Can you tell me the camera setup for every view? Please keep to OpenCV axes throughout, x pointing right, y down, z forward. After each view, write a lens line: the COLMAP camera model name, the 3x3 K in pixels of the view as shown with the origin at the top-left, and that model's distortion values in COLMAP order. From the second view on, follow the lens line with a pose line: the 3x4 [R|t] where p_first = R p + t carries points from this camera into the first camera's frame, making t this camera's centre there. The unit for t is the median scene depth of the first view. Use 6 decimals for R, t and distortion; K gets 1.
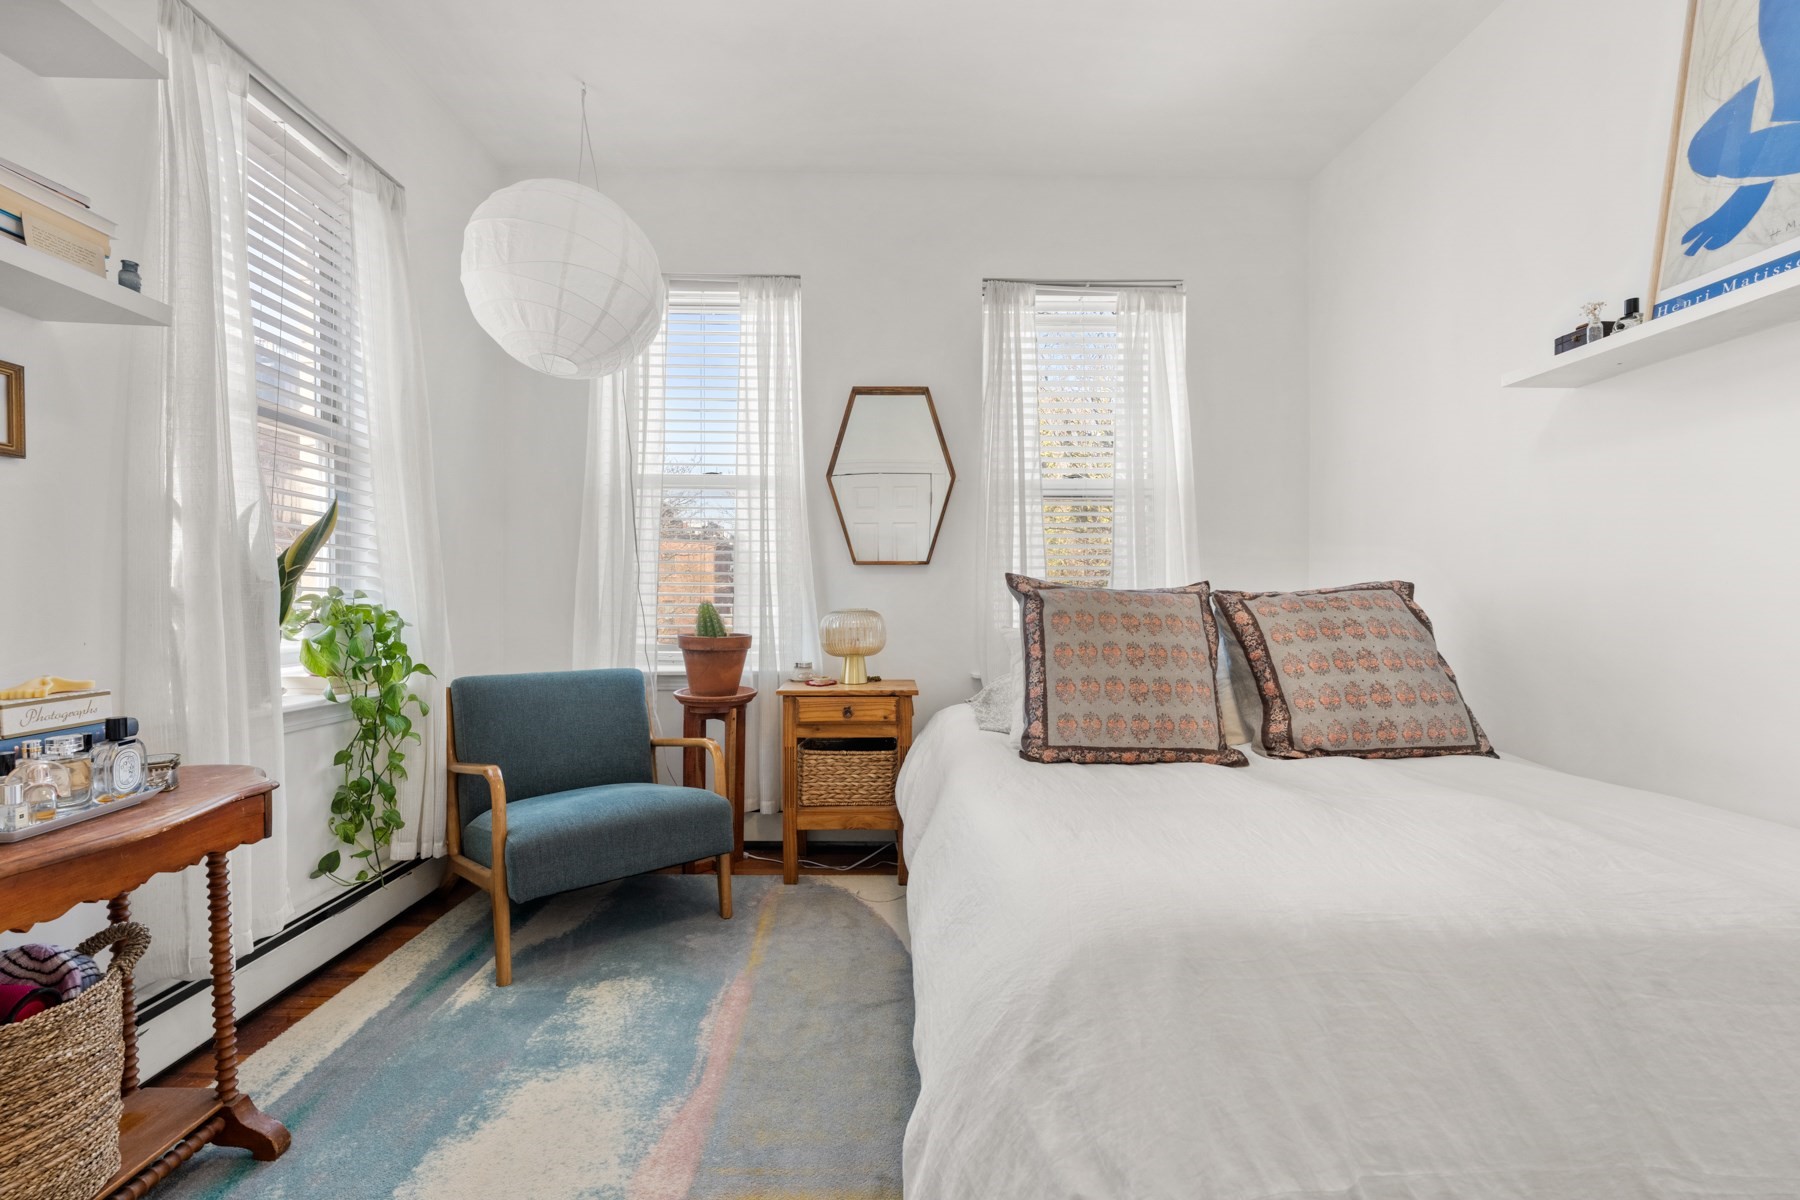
lens RADIAL K [[760.0, 0, 904.0], [0, 760.0, 624.6], [0, 0, 1]] dist [-0.001204, 0.000001]
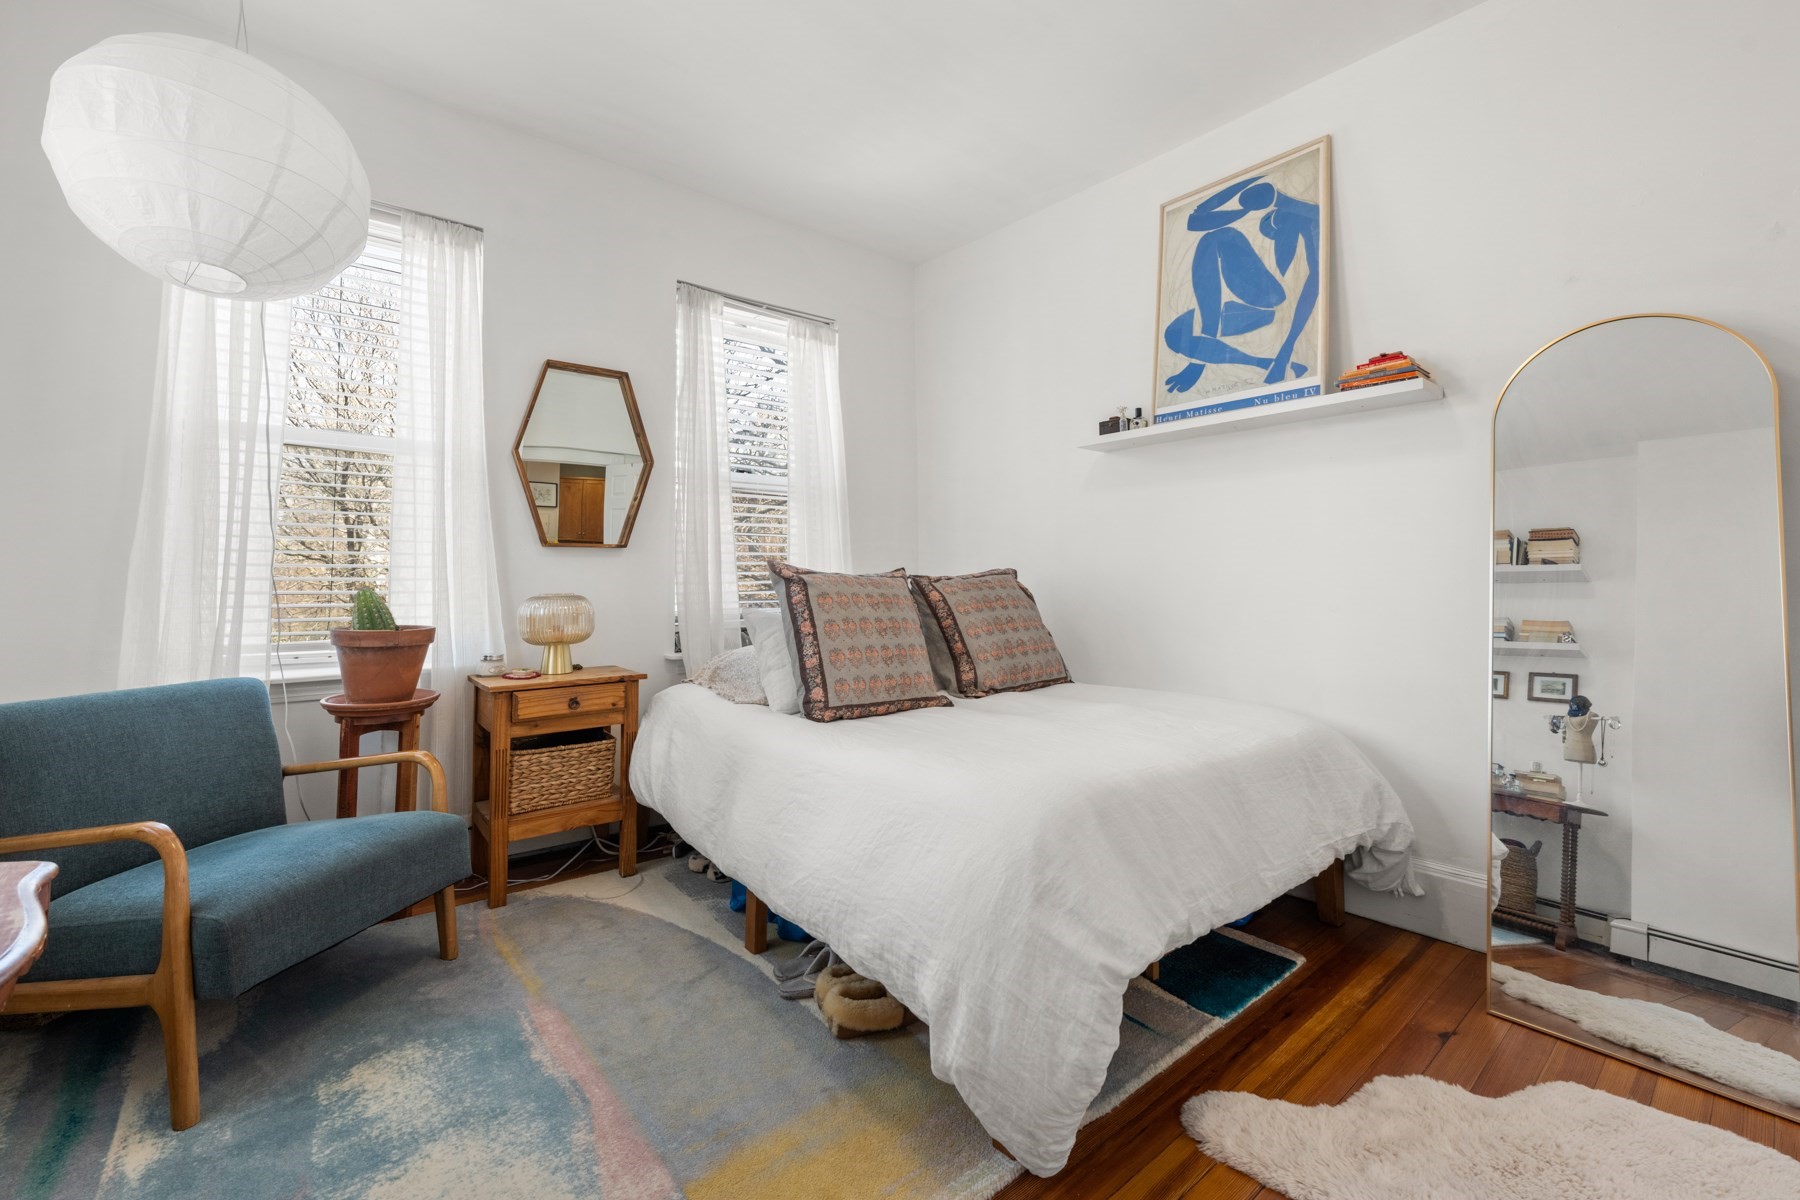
lens RADIAL K [[764.2, 0, 907.3], [0, 764.2, 557.9], [0, 0, 1]] dist [-0.000328, 0.000333]
pose [[0.783585, 0.013661, 0.621134, -0.448093], [0.024686, 0.998284, -0.053098, -0.005760], [-0.620793, 0.056941, 0.781904, -0.015915]]
